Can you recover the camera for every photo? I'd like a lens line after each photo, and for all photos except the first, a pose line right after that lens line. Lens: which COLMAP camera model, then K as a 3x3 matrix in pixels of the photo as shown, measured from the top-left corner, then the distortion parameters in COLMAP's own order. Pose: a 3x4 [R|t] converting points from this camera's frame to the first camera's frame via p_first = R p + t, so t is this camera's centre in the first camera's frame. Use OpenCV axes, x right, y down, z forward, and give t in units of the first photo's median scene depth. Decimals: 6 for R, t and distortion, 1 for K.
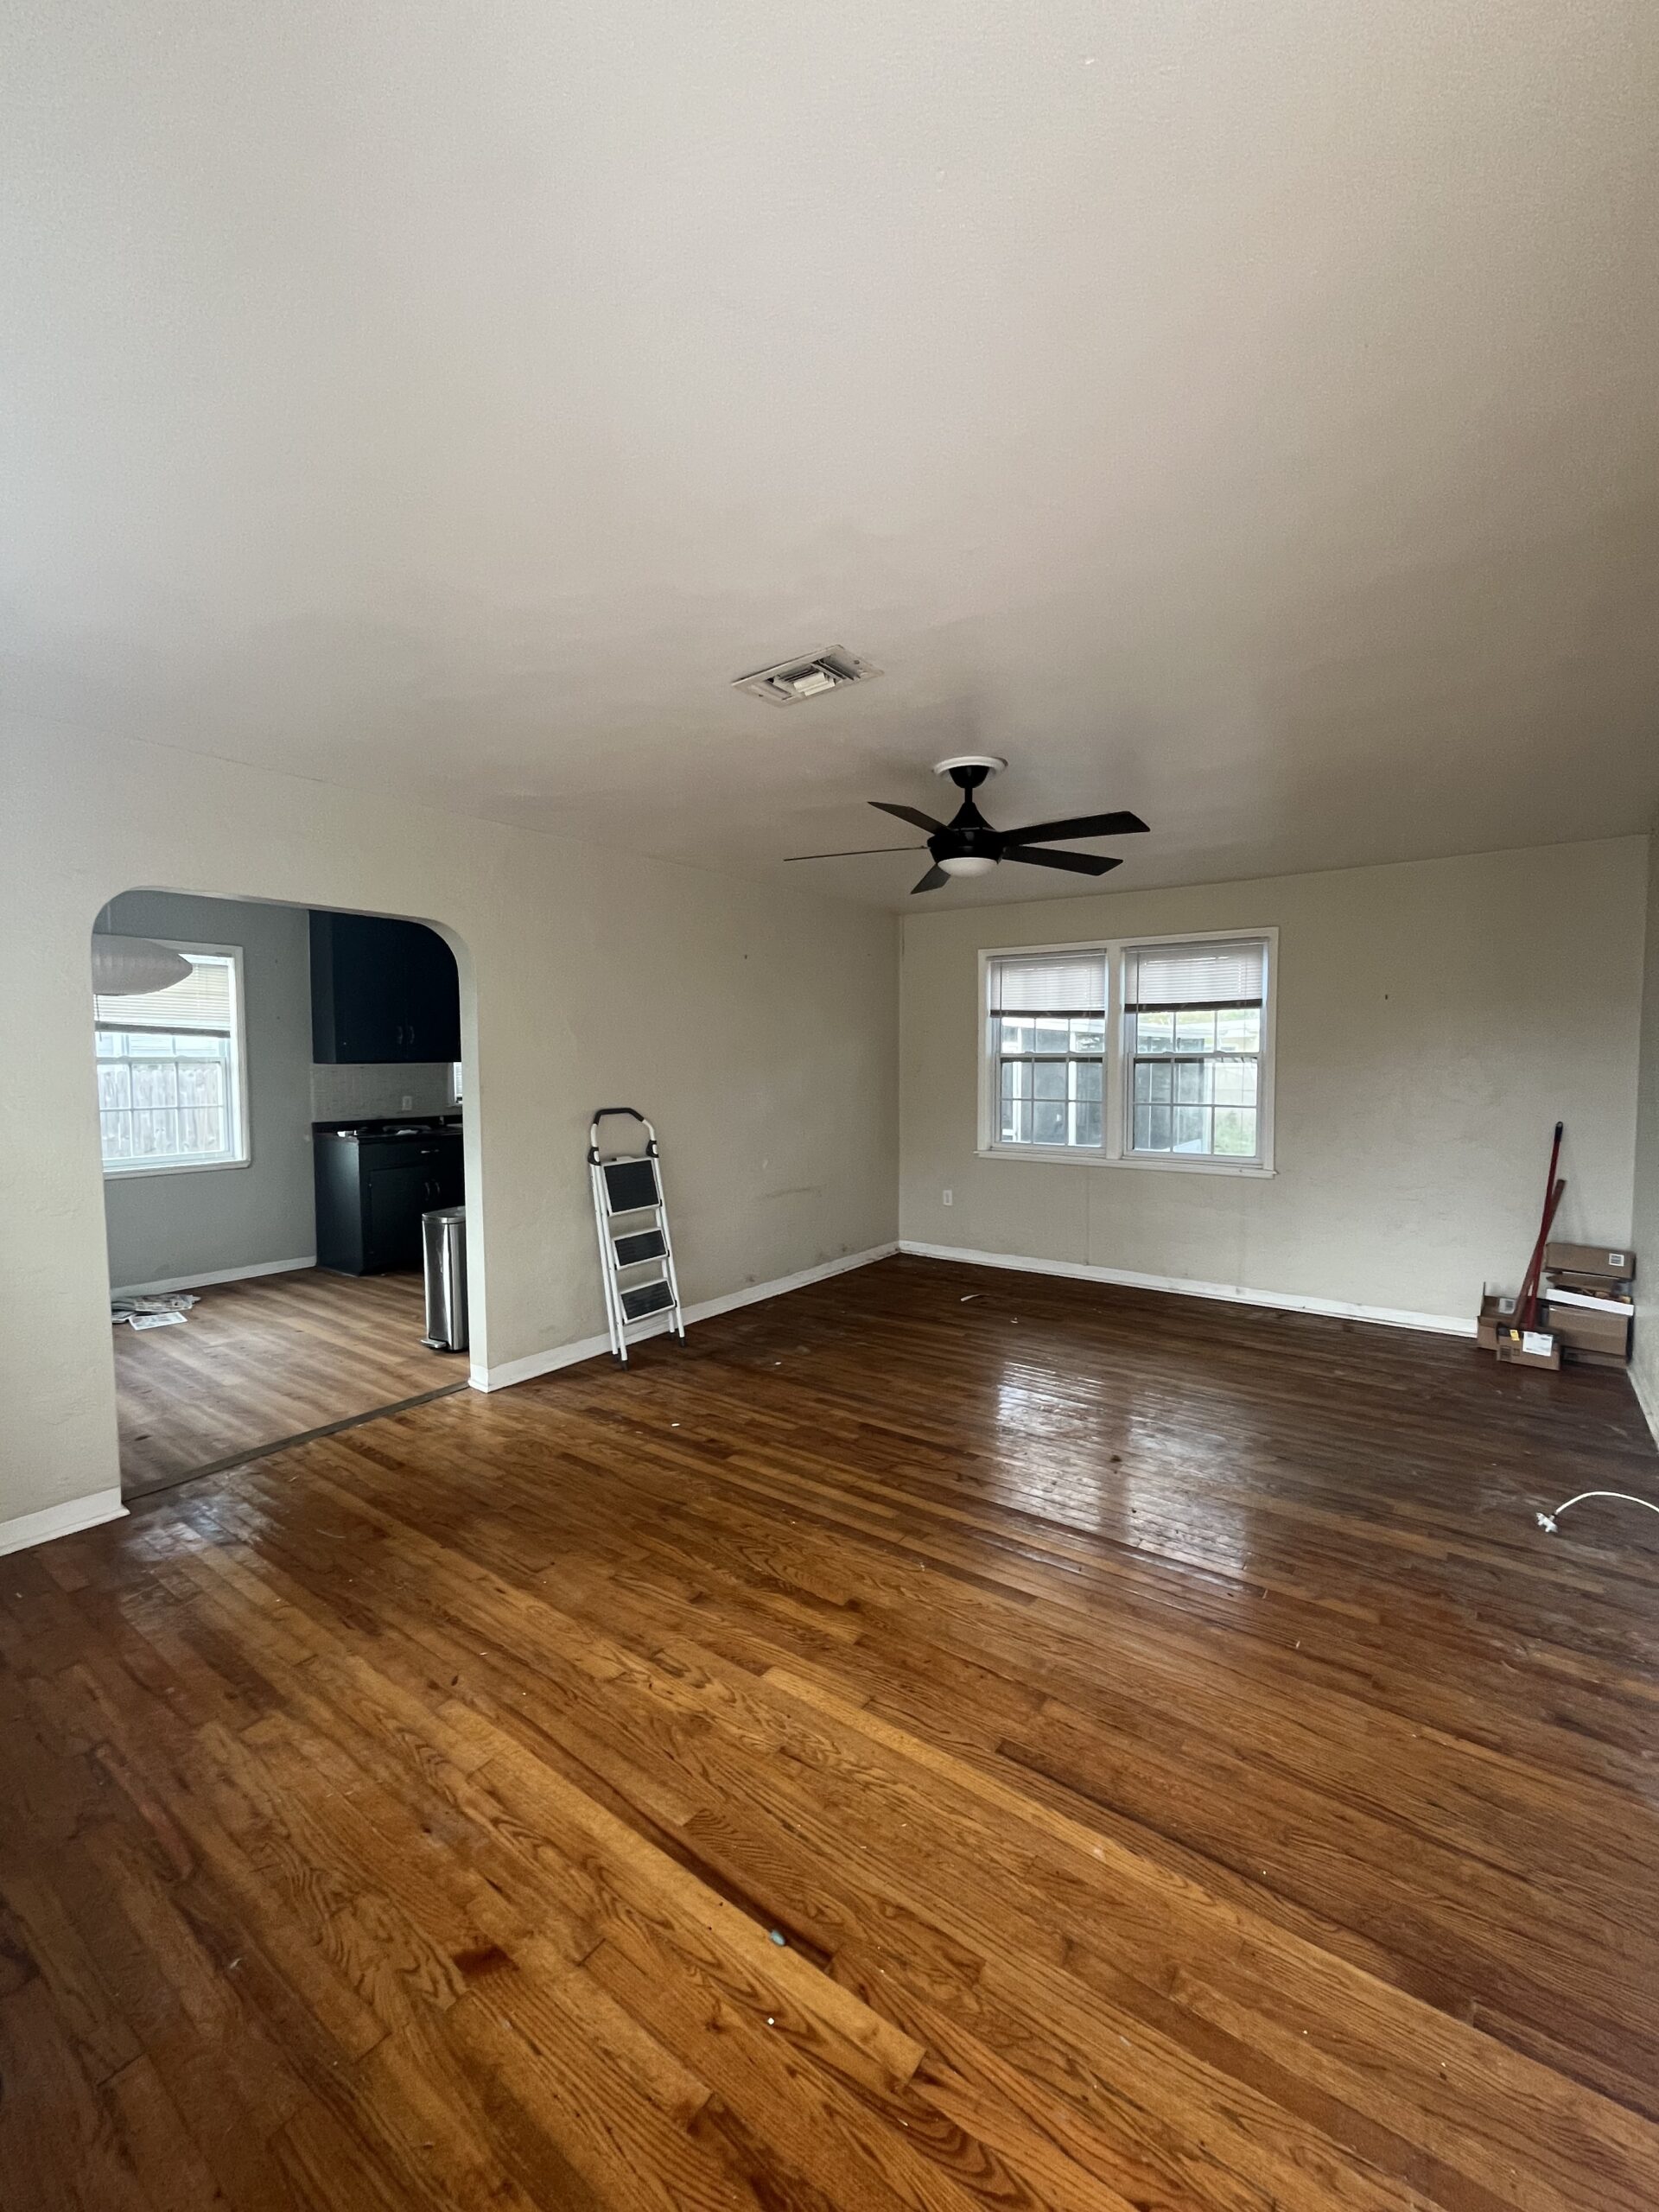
lens RADIAL K [[901.7, 0, 831.0], [0, 901.7, 1109.5], [0, 0, 1]] dist [-0.006134, 0.000528]
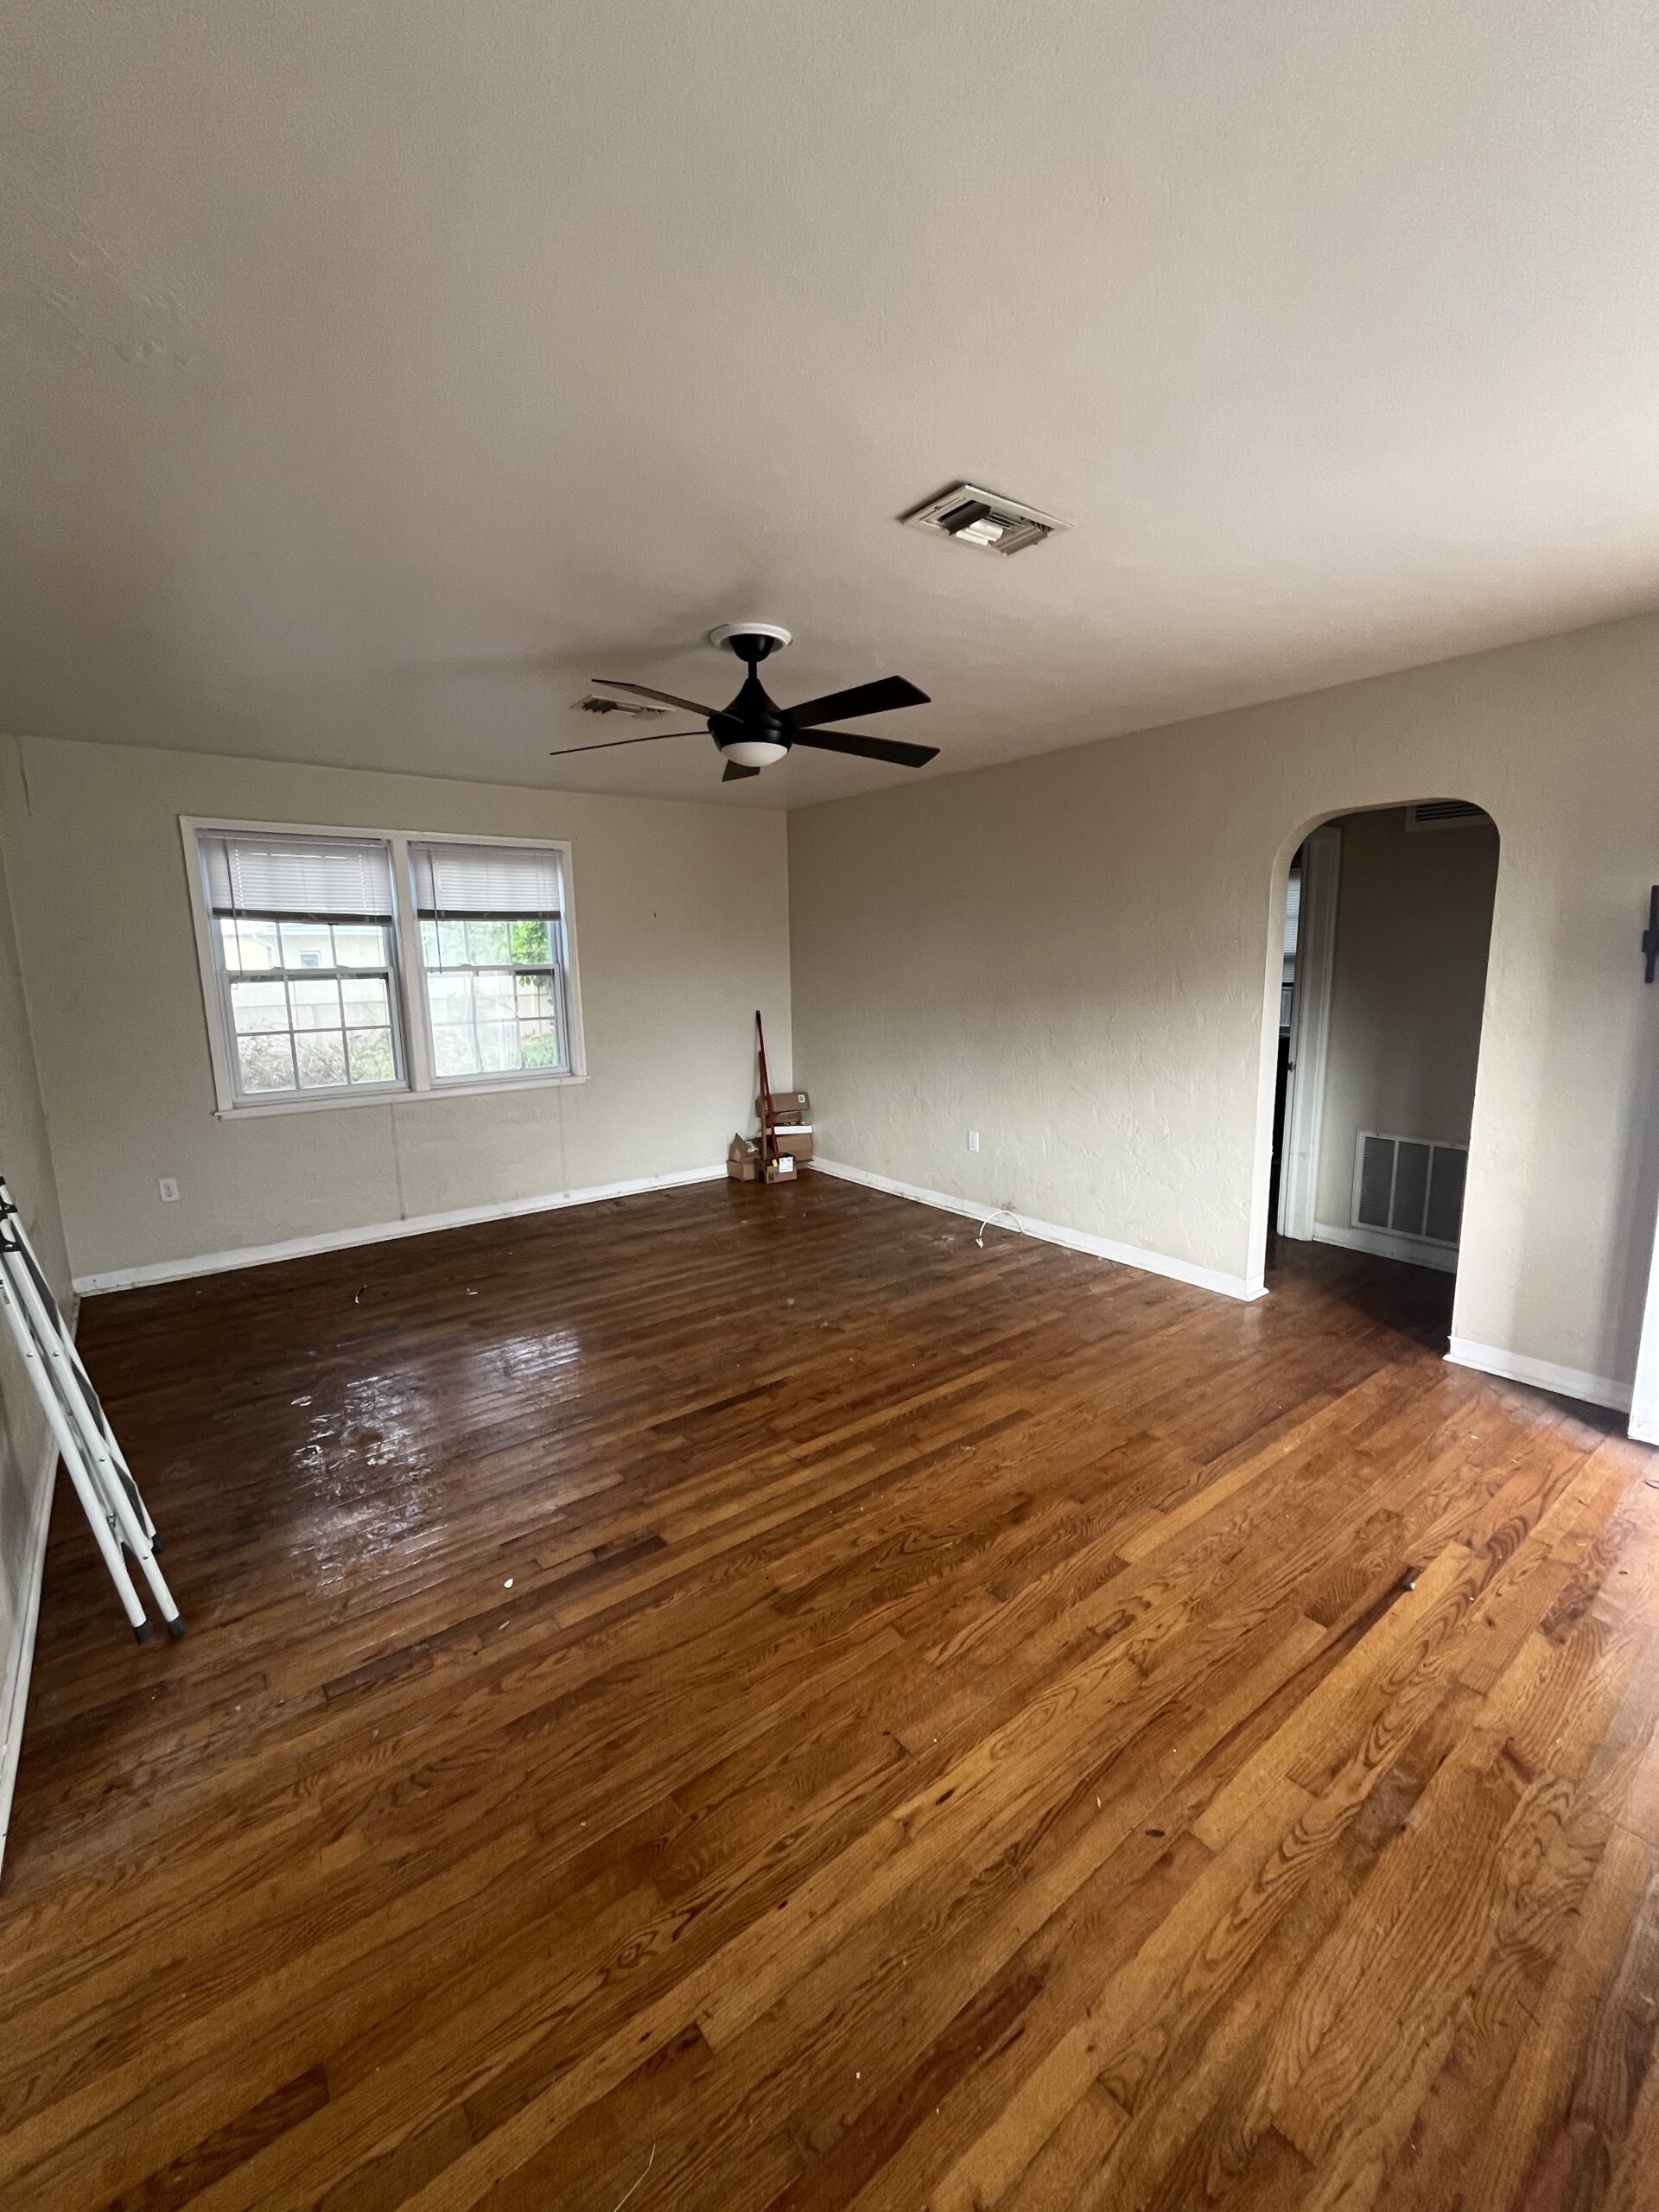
lens RADIAL K [[901.7, 0, 829.5], [0, 901.7, 1106.0], [0, 0, 1]] dist [-0.006134, 0.000528]
pose [[0.274894, -0.160841, 0.947926, -0.895563], [0.074523, 0.986507, 0.145776, -0.061336], [-0.958582, 0.030569, 0.283171, 0.846547]]
